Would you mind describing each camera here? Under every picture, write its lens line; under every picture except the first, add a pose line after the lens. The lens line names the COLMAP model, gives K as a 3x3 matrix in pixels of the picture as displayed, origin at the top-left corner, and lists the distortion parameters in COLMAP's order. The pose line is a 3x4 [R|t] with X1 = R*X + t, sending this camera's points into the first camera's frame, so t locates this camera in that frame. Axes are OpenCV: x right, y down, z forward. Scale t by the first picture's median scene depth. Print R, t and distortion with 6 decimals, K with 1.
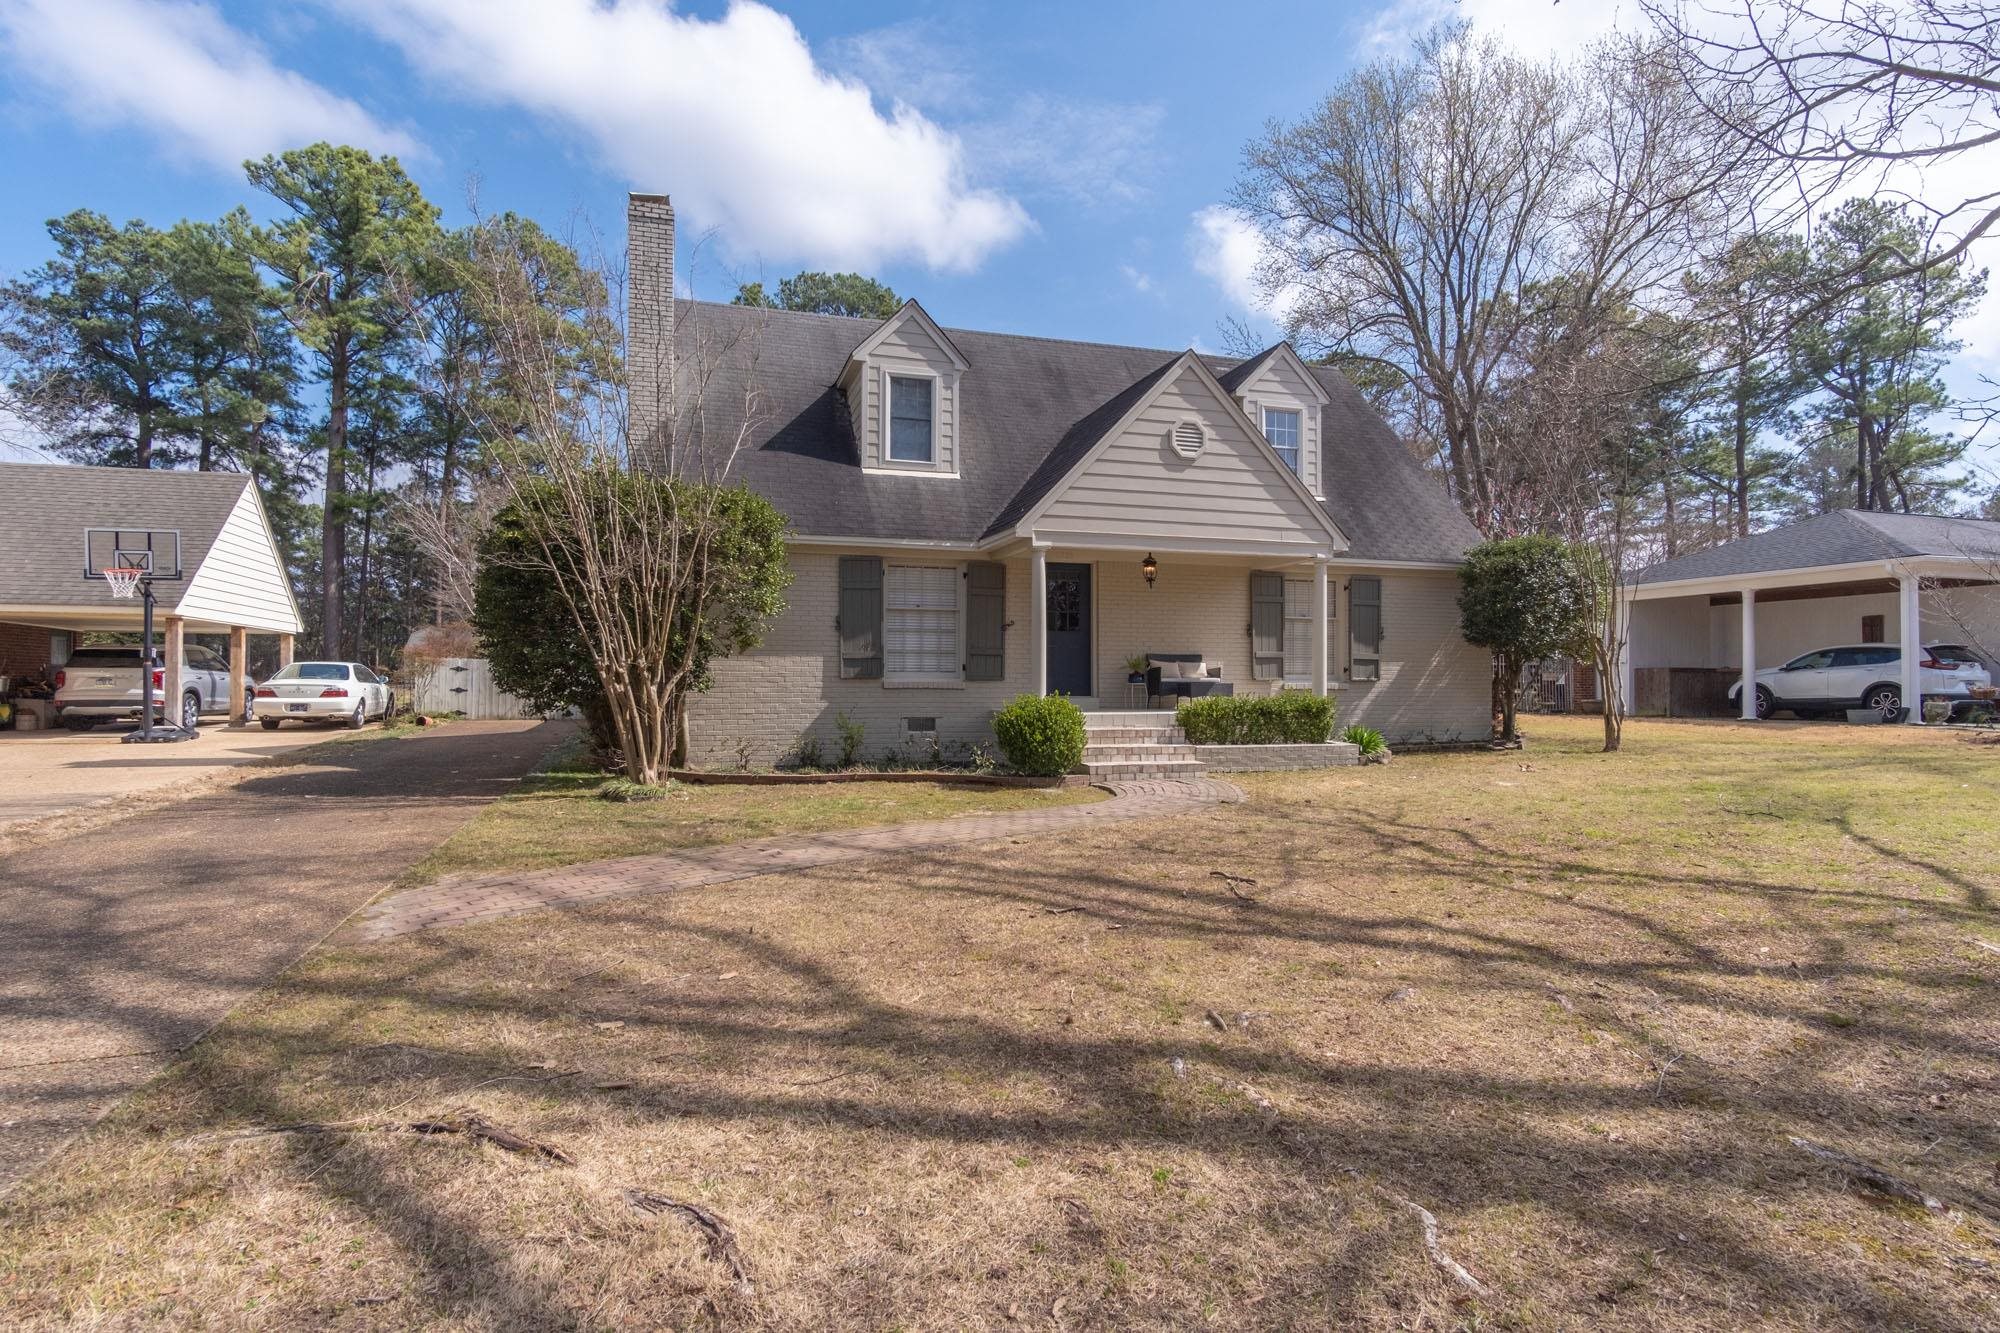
lens RADIAL K [[1065.0, 0, 1000.0], [0, 1065.0, 666.5], [0, 0, 1]] dist [-0.001765, -0.000366]
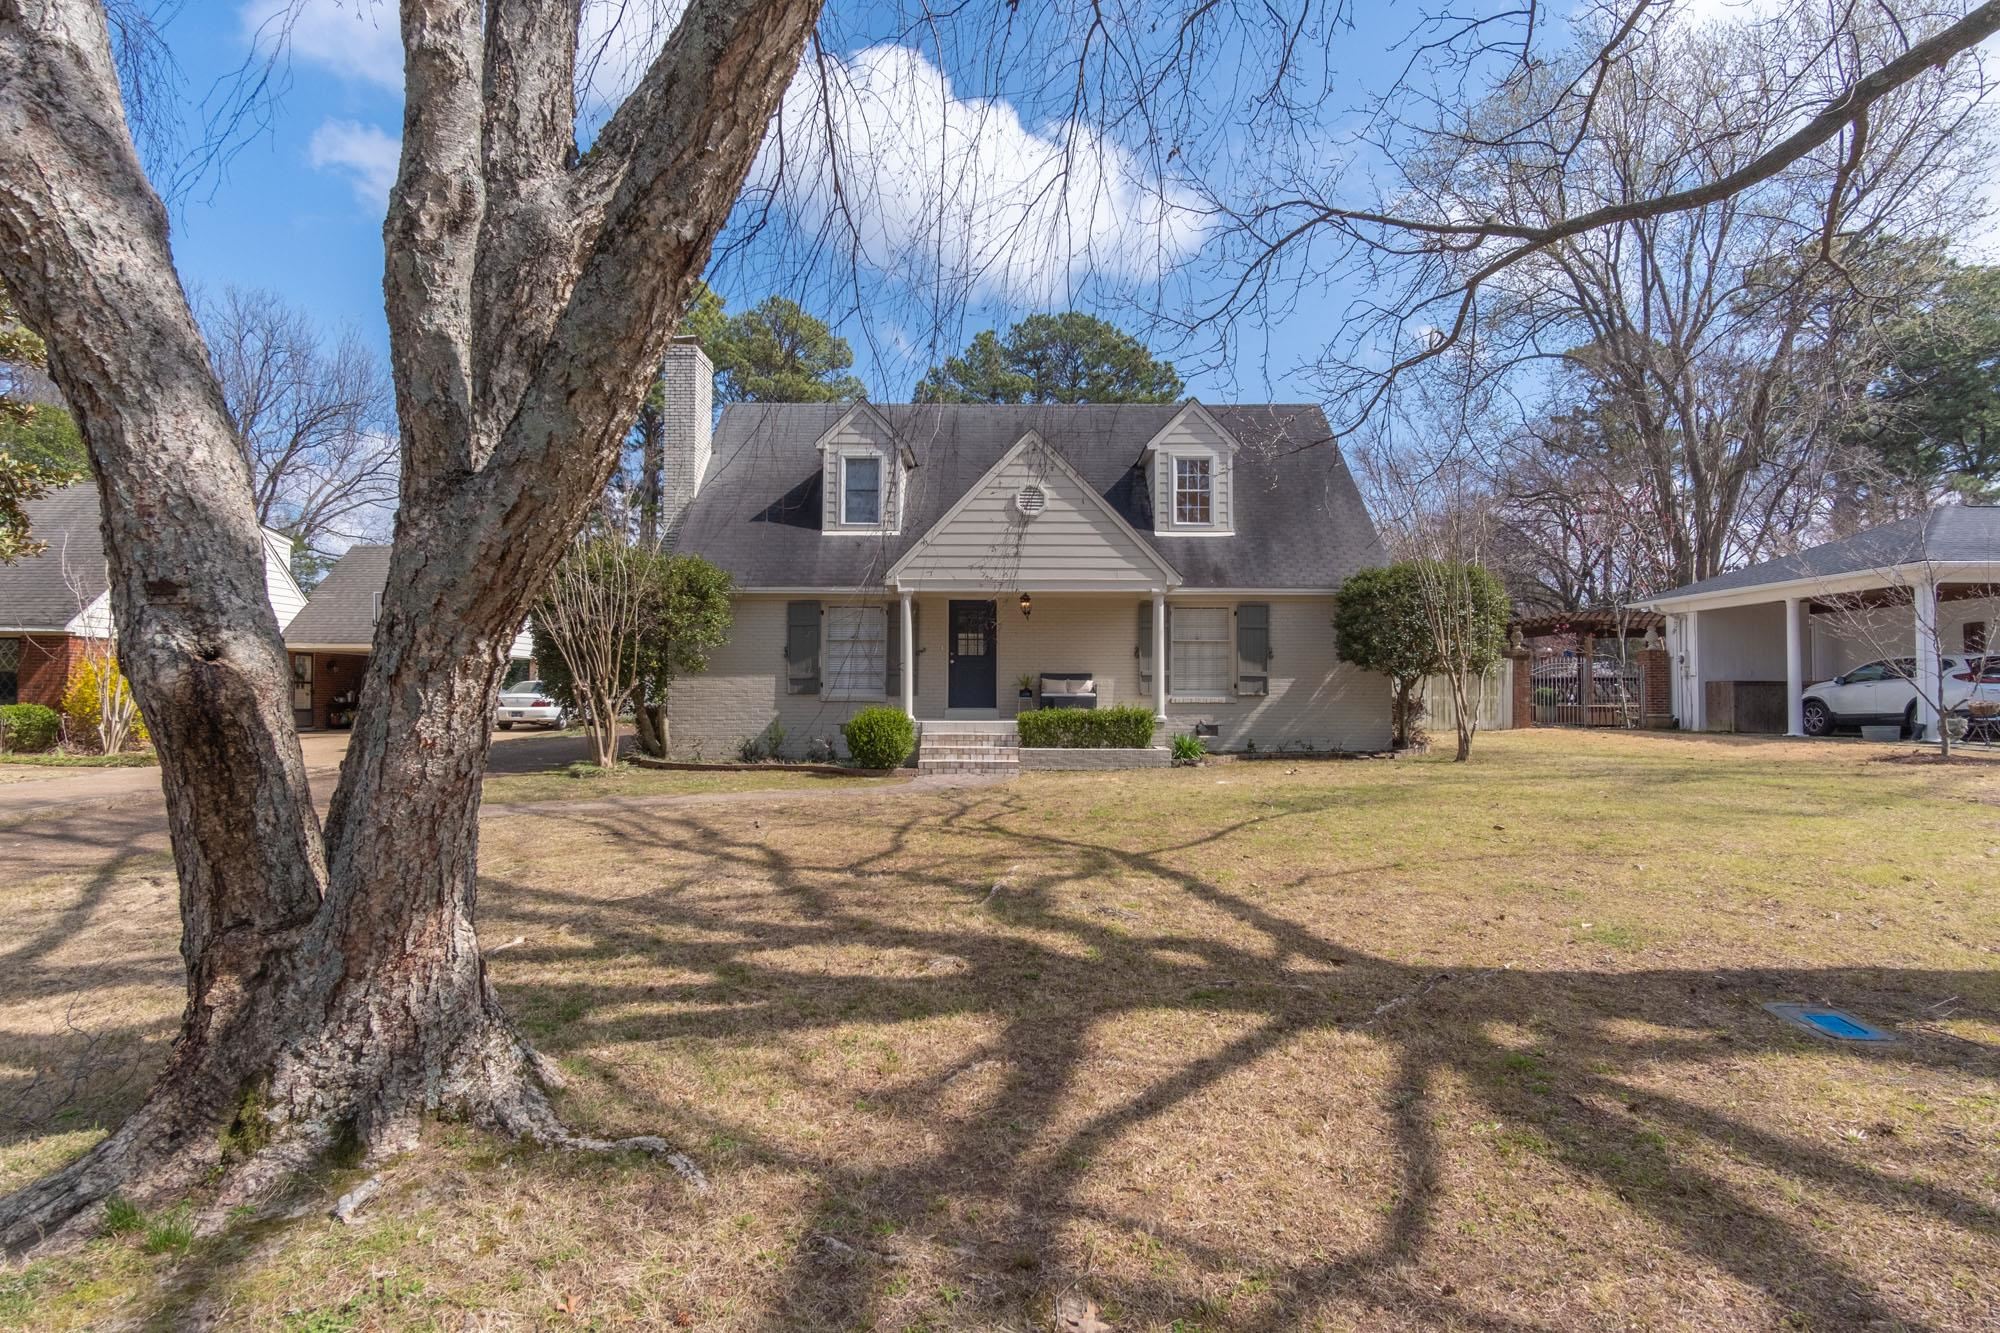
lens RADIAL K [[1065.0, 0, 1000.0], [0, 1065.0, 666.5], [0, 0, 1]] dist [-0.001765, -0.000366]
pose [[0.954161, -0.007632, -0.299197, 0.461016], [0.004381, 0.999924, -0.011535, -0.005737], [0.299262, 0.009695, 0.954122, -0.169505]]
